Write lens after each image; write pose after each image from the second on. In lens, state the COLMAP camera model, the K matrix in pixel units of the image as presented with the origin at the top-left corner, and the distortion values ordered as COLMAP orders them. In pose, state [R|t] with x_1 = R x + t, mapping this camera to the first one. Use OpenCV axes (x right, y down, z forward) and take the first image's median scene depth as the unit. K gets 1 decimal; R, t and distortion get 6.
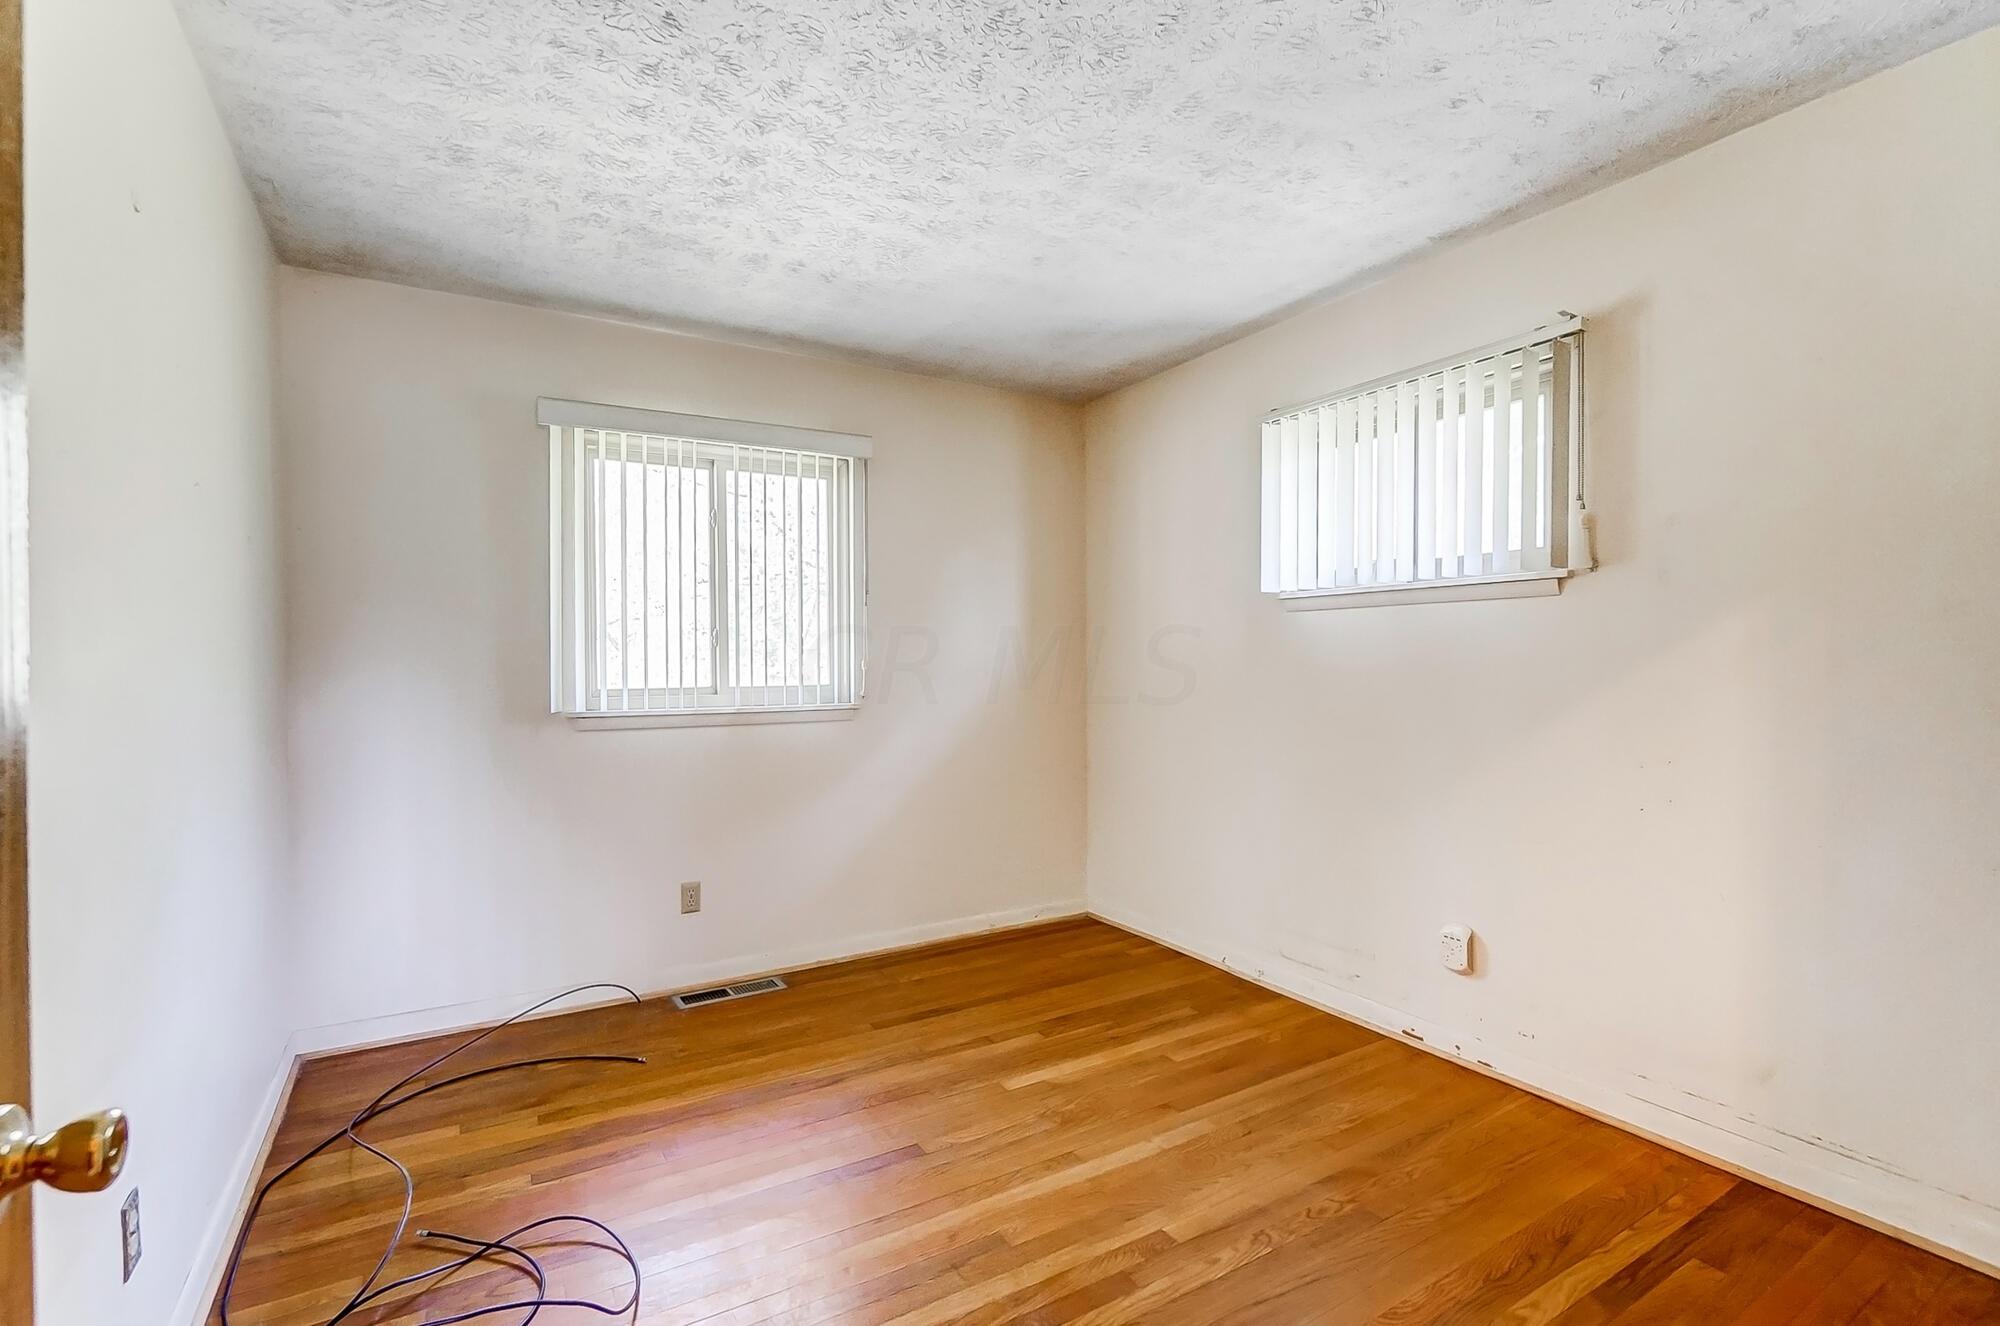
lens RADIAL K [[882.5, 0, 961.1], [0, 882.5, 667.9], [0, 0, 1]] dist [0.000582, 0.006452]
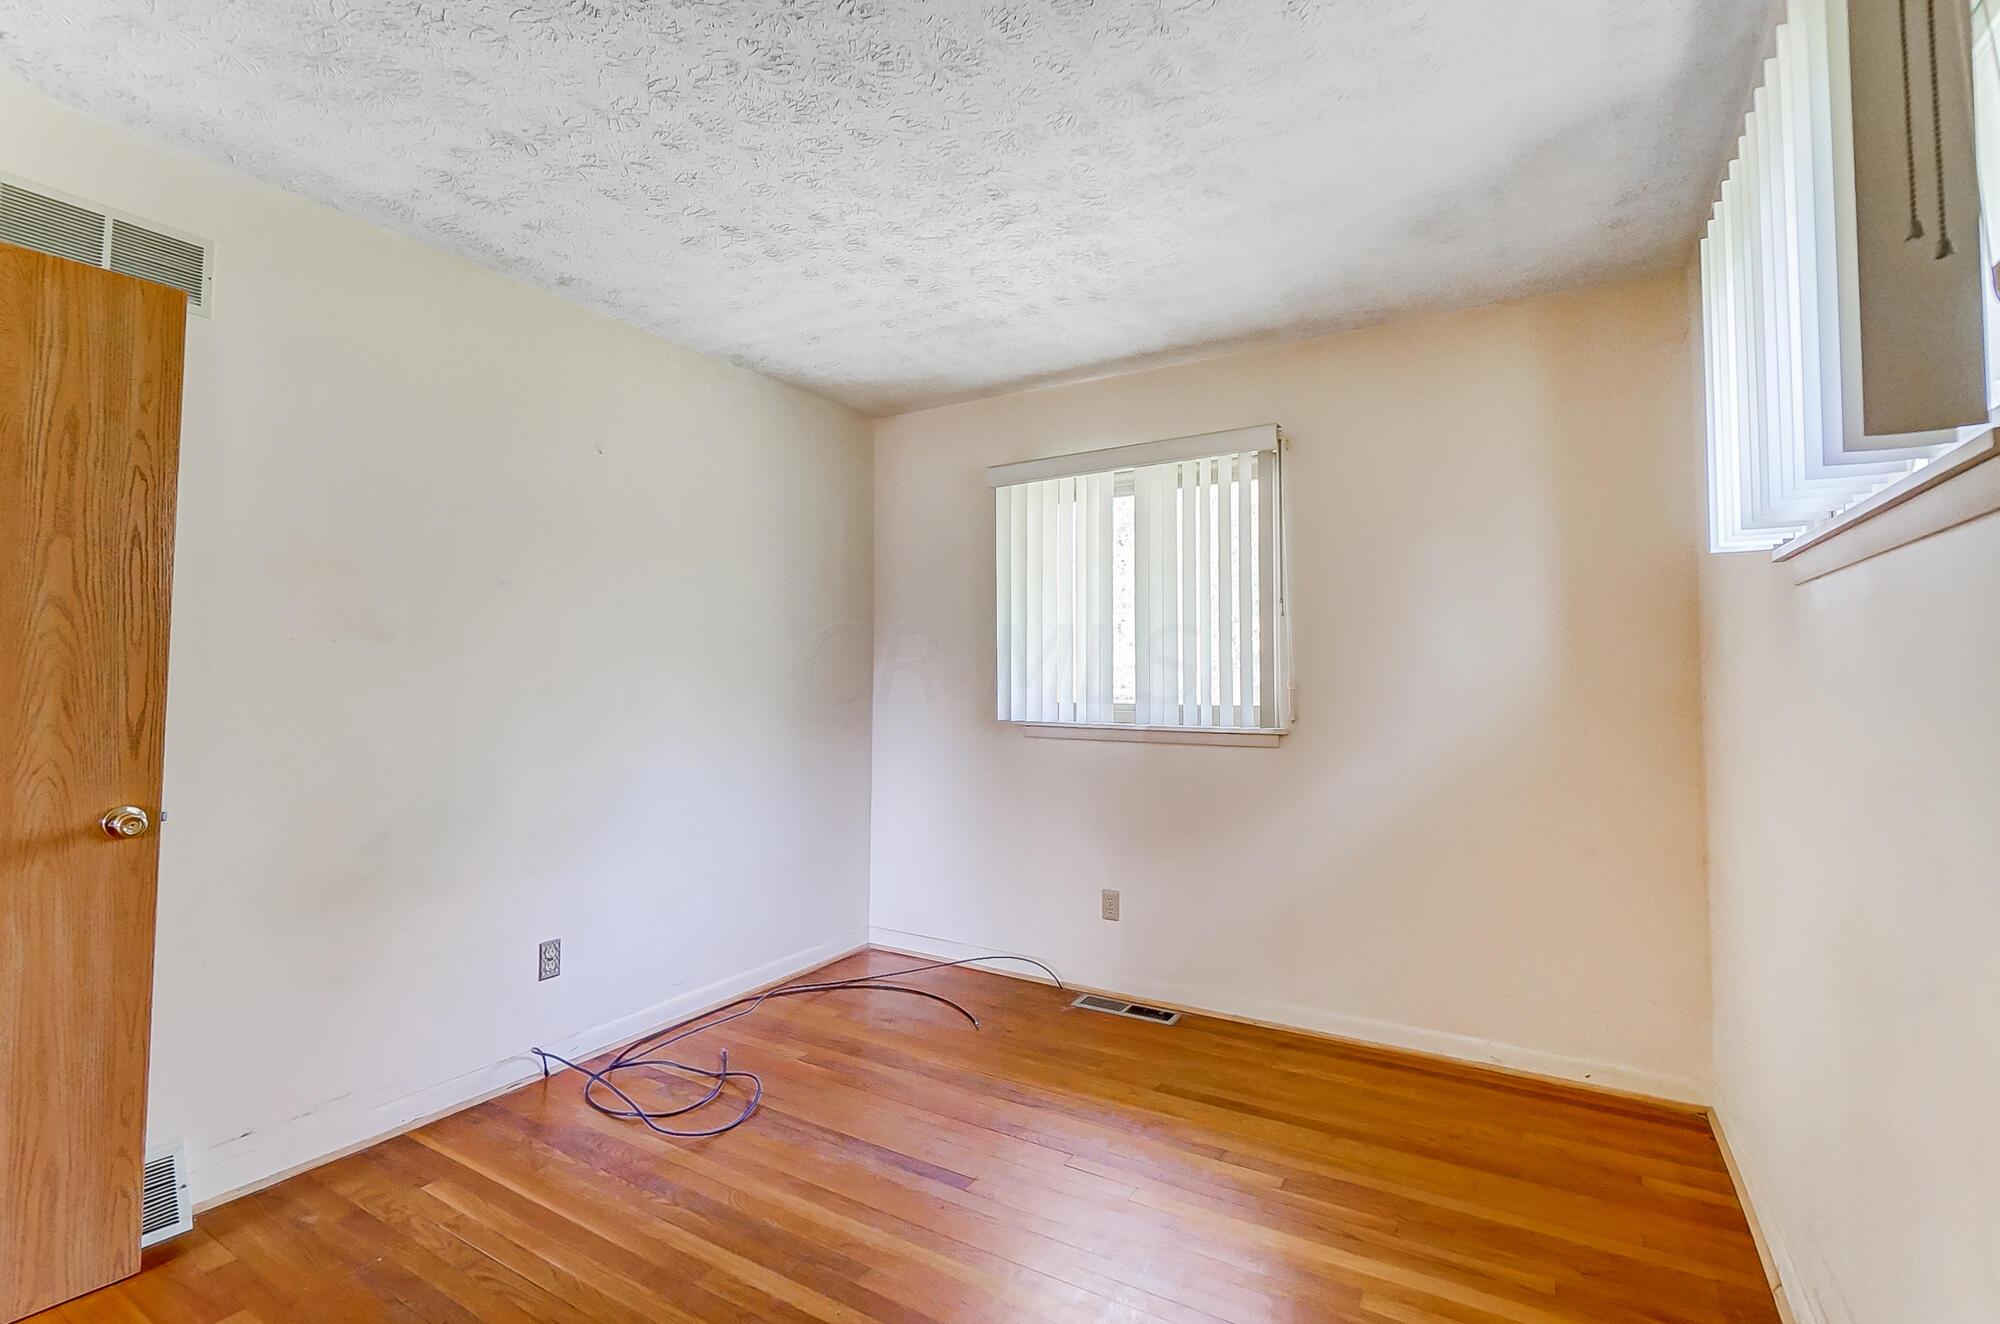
lens RADIAL K [[912.5, 0, 1001.1], [0, 912.5, 628.1], [0, 0, 1]] dist [-0.000310, -0.000003]
pose [[0.487762, -0.041405, -0.871994, 0.574650], [-0.013394, 0.998402, -0.054899, -0.005732], [0.872874, 0.038457, 0.486428, 0.345373]]
